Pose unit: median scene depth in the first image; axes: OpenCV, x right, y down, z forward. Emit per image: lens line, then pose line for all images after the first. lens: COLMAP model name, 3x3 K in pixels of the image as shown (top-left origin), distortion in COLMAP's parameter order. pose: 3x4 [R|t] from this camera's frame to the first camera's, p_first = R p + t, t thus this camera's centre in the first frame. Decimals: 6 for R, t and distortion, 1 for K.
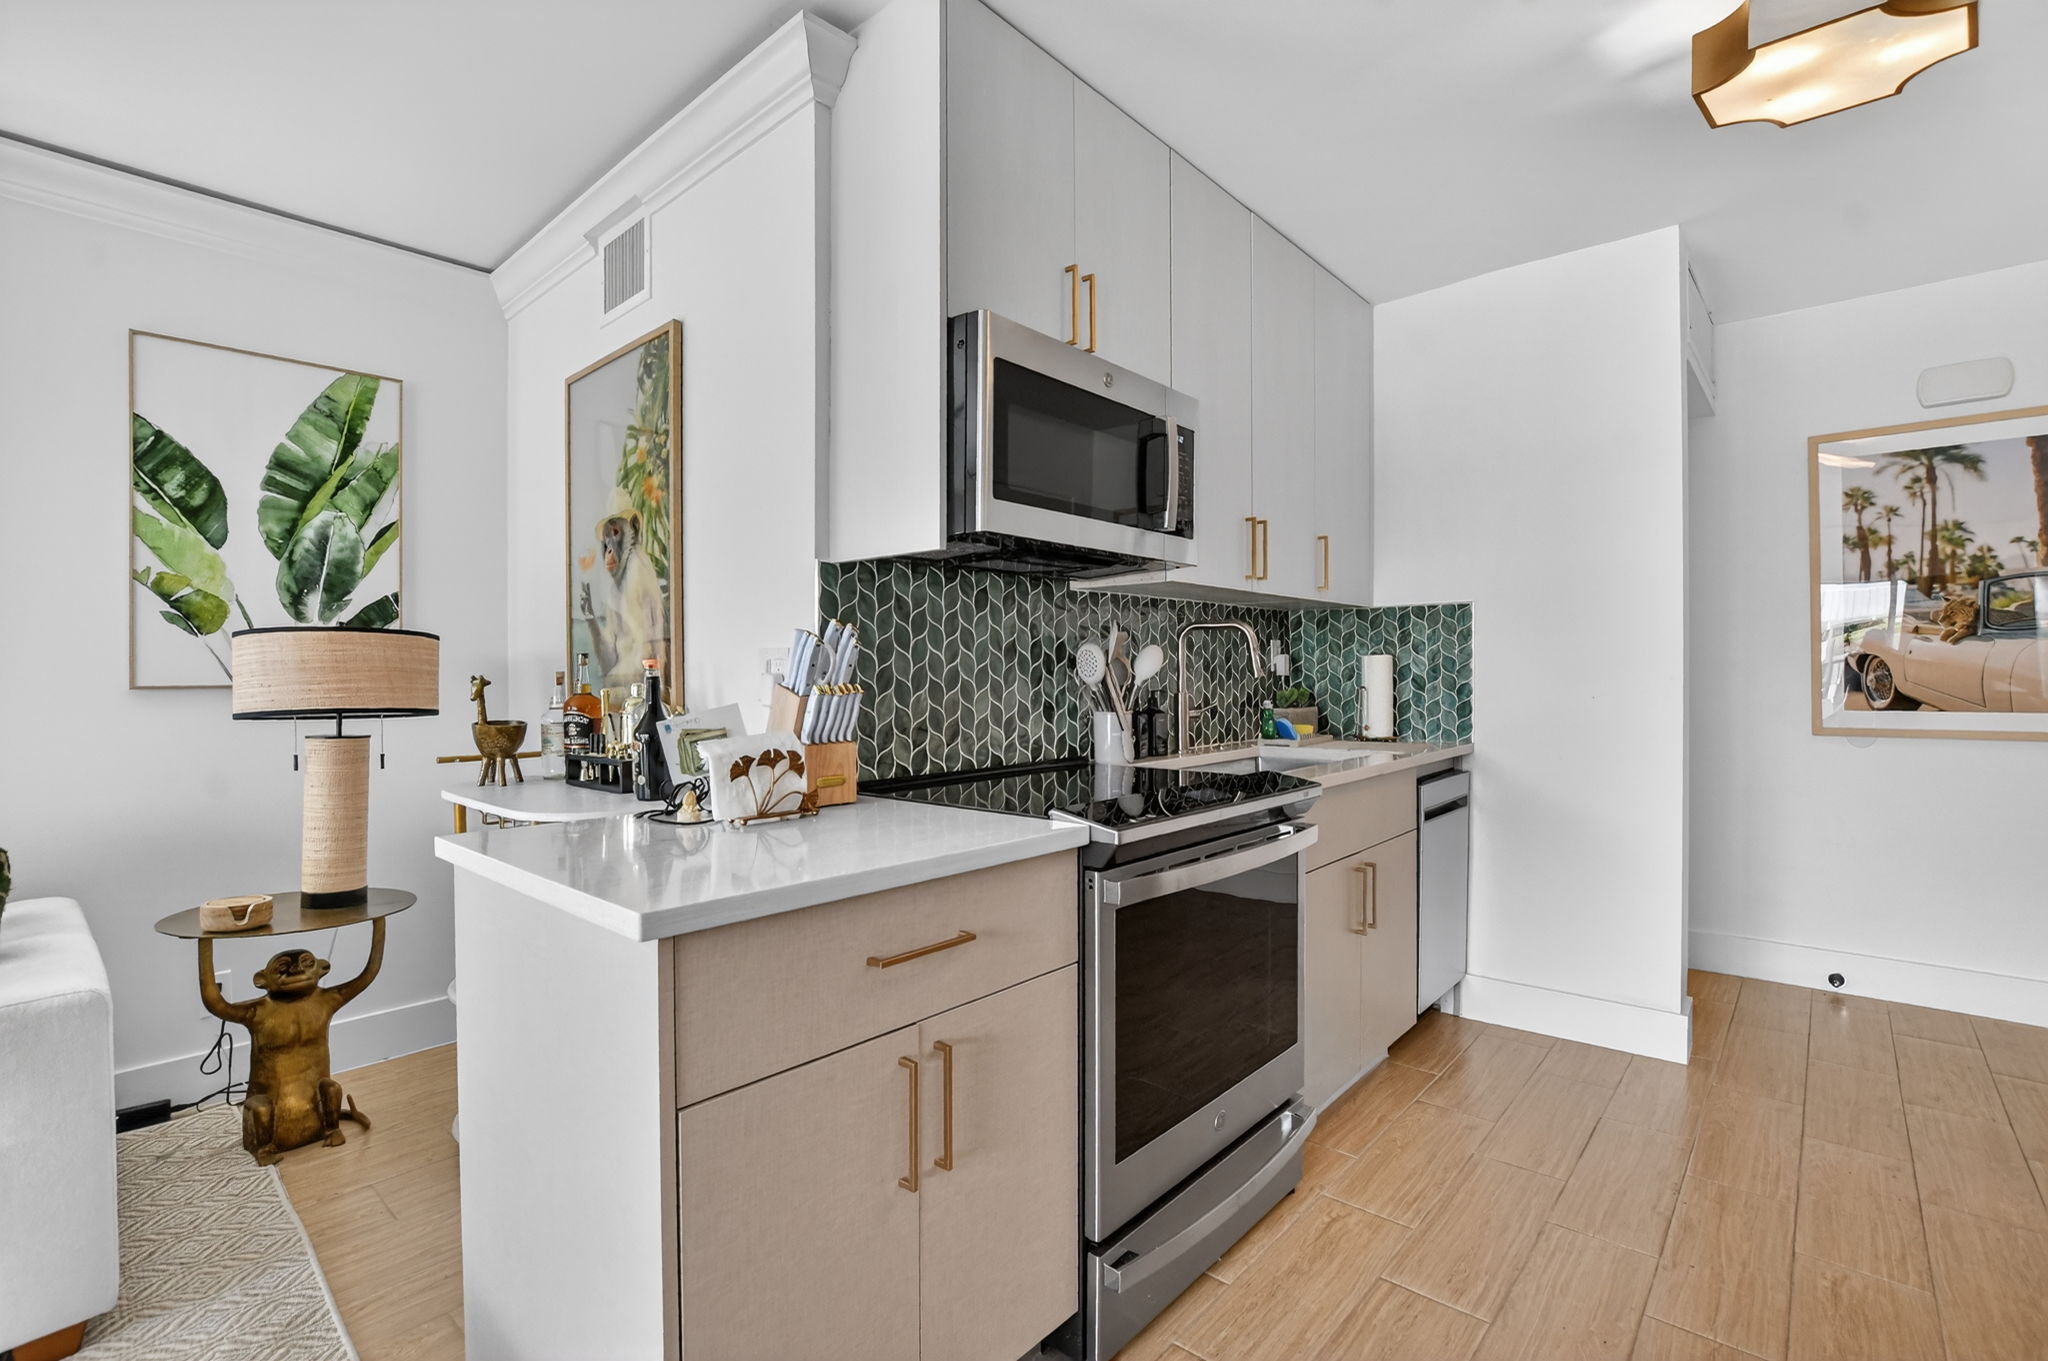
lens RADIAL K [[919.9, 0, 1014.2], [0, 919.9, 677.8], [0, 0, 1]] dist [-0.027135, 0.000017]
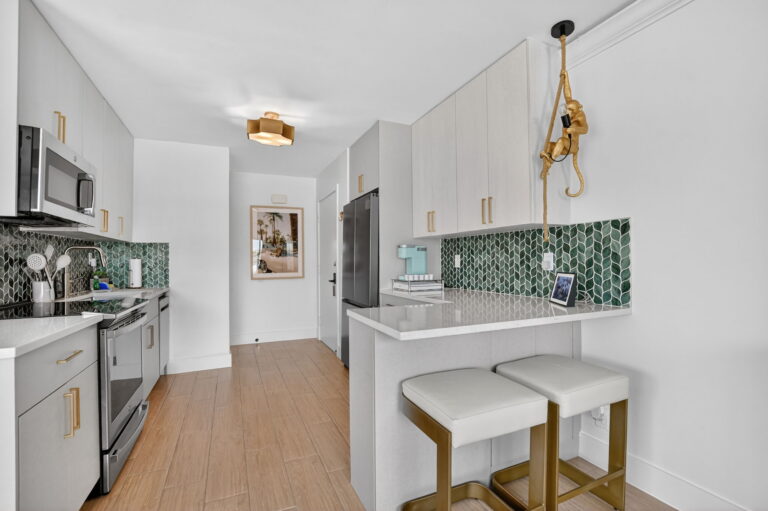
lens RADIAL K [[341.3, 0, 384.9], [0, 341.3, 259.0], [0, 0, 1]] dist [-0.028006, 0.000736]
pose [[0.399053, 0.008958, 0.916884, -0.341061], [0.013106, 0.999794, -0.015472, 0.002758], [-0.916834, 0.018191, 0.398854, -0.192816]]
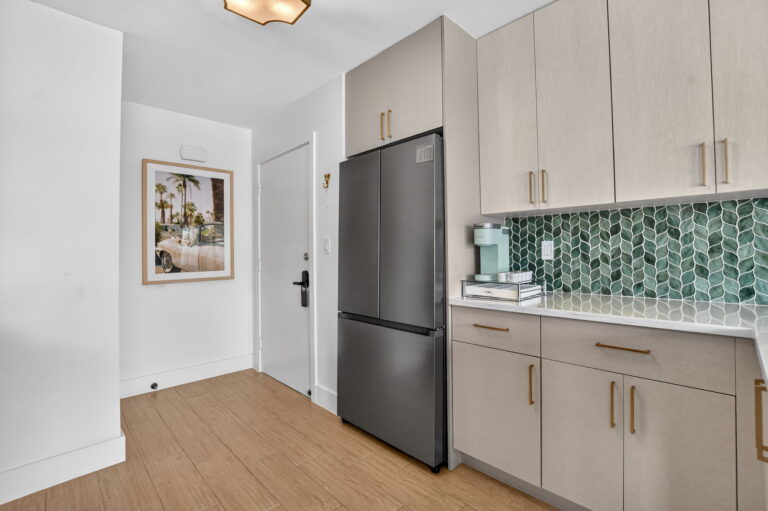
lens RADIAL K [[343.9, 0, 382.8], [0, 343.9, 246.0], [0, 0, 1]] dist [-0.028323, 0.000019]
pose [[0.063427, 0.022429, 0.997734, 0.056168], [0.021621, 0.999482, -0.023843, -0.004713], [-0.997752, 0.023084, 0.062910, 0.424089]]
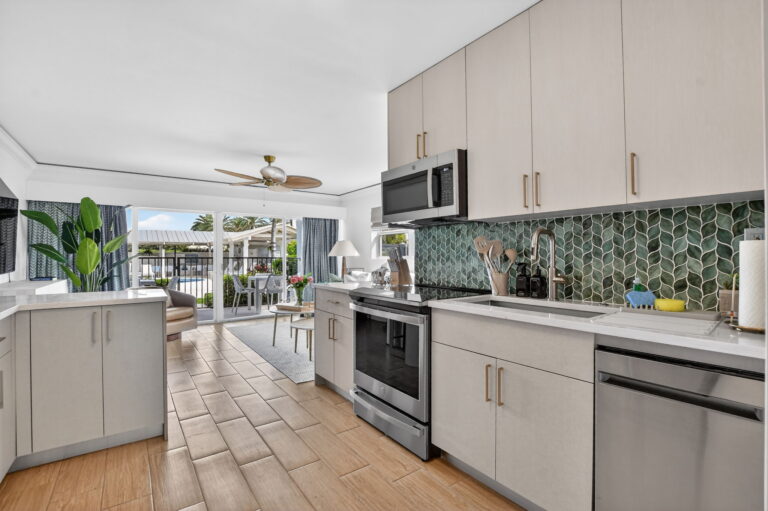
lens RADIAL K [[352.5, 0, 384.0], [0, 352.5, 255.5], [0, 0, 1]] dist [-0.001776, -0.000036]
pose [[-0.201193, 0.004901, -0.979539, 1.071580], [-0.002352, 0.999982, 0.005486, -0.013714], [0.979549, 0.003408, -0.201178, 0.902200]]
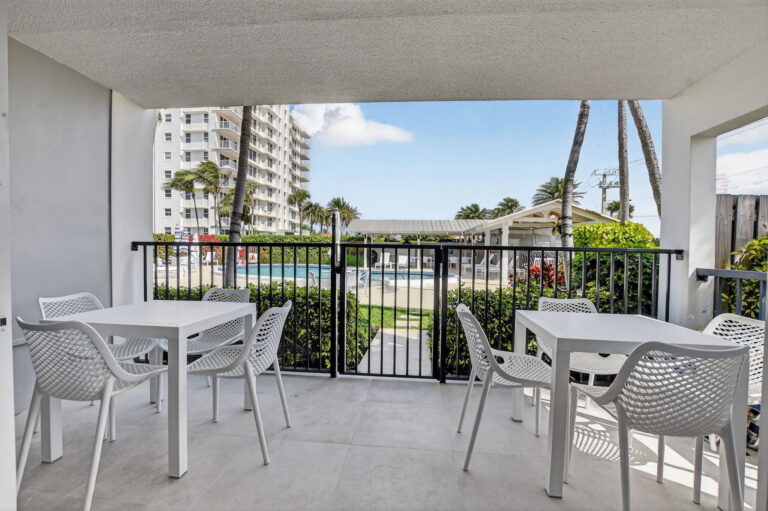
lens RADIAL K [[333.5, 0, 384.0], [0, 333.5, 255.5], [0, 0, 1]] dist [-0.021261, 0.000230]
pose [[-0.796087, 0.009993, -0.605099, -0.996543], [-0.013228, 0.999337, 0.033908, 0.025498], [0.605037, 0.034998, -0.795428, -0.464153]]
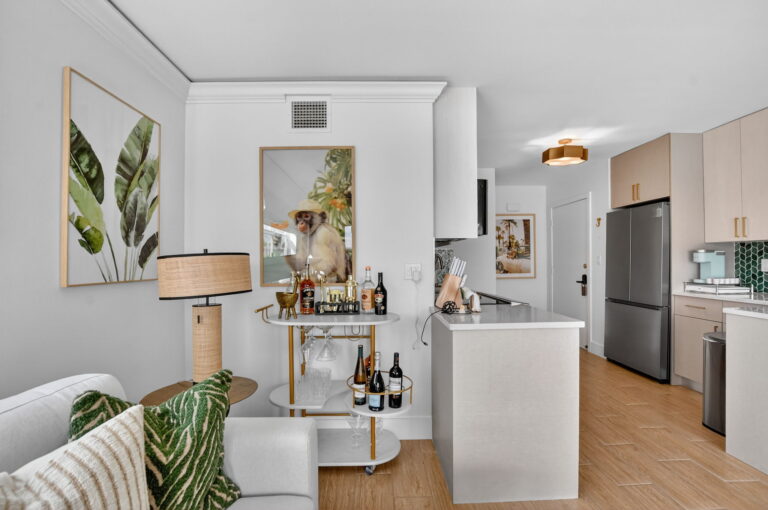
lens RADIAL K [[341.3, 0, 384.9], [0, 341.3, 258.5], [0, 0, 1]] dist [-0.028006, 0.000736]
pose [[0.724273, 0.005695, 0.689489, -0.923811], [0.008876, 0.999806, -0.017583, -0.021769], [-0.689456, 0.018855, 0.724082, 0.155432]]
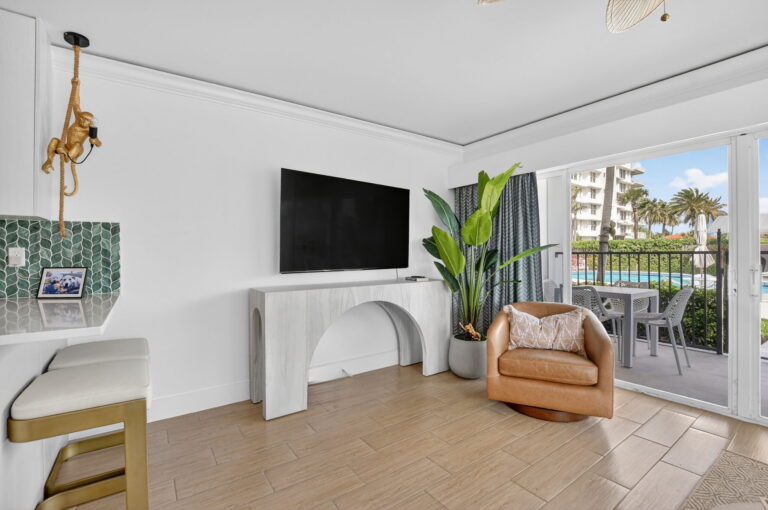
lens RADIAL K [[345.0, 0, 380.3], [0, 345.0, 254.0], [0, 0, 1]] dist [-0.027135, 0.000017]
pose [[-0.974374, 0.010126, 0.224706, -0.383379], [0.012701, 0.999869, 0.010015, -0.003427], [-0.224575, 0.012612, -0.974375, 0.363873]]
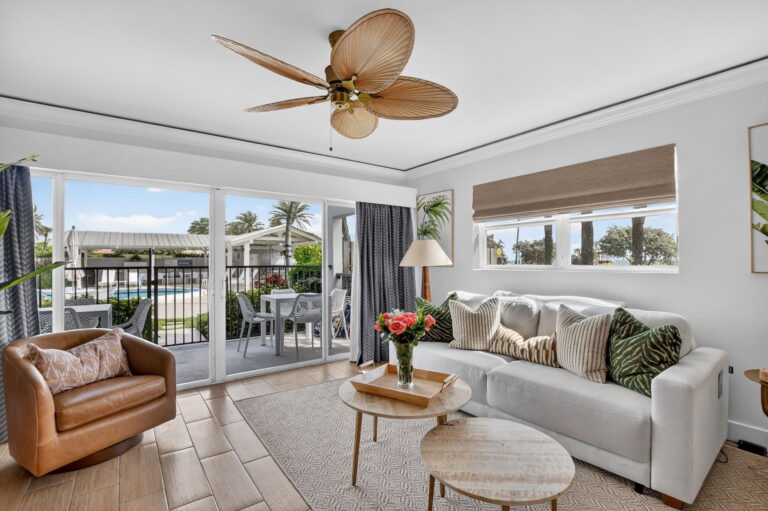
lens RADIAL K [[350.0, 0, 384.2], [0, 350.0, 257.3], [0, 0, 1]] dist [-0.024552, 0.000099]
pose [[-0.186616, -0.001569, -0.982432, 0.114521], [0.001158, 0.999998, -0.001817, -0.027367], [0.982432, -0.001477, -0.186614, 0.168906]]
